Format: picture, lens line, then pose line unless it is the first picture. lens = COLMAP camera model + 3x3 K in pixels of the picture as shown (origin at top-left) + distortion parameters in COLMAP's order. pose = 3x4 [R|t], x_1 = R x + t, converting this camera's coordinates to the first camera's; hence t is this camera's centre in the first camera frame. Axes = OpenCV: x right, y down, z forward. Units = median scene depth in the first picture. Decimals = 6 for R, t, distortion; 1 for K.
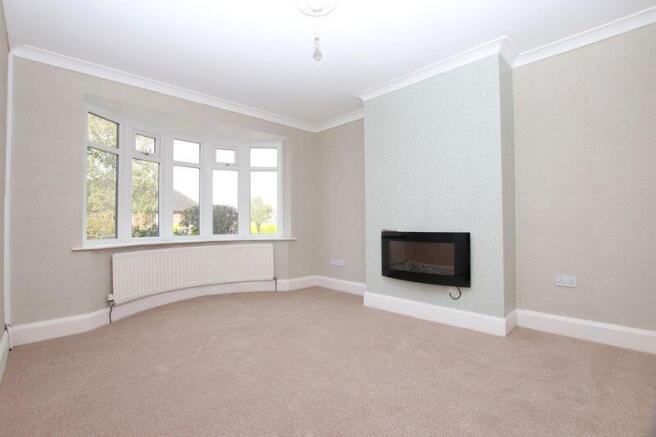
lens RADIAL K [[303.6, 0, 329.1], [0, 303.6, 218.1], [0, 0, 1]] dist [-0.012309, -0.000240]
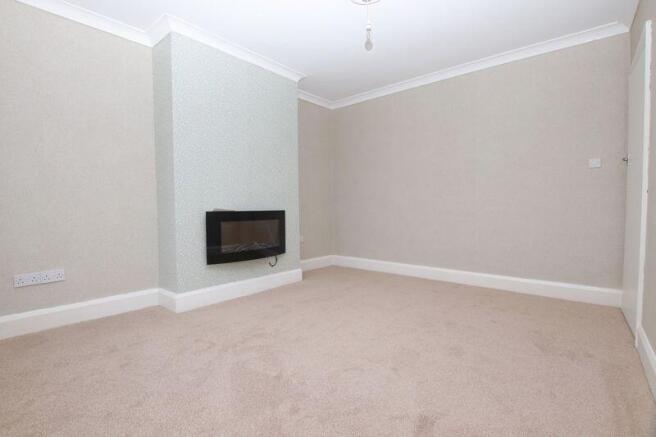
lens RADIAL K [[303.6, 0, 328.4], [0, 303.6, 218.5], [0, 0, 1]] dist [-0.012309, -0.000240]
pose [[-0.086996, -0.026095, 0.995867, -0.717537], [-0.016930, 0.999551, 0.024713, 0.040582], [-0.996065, -0.014710, -0.087399, 0.796637]]
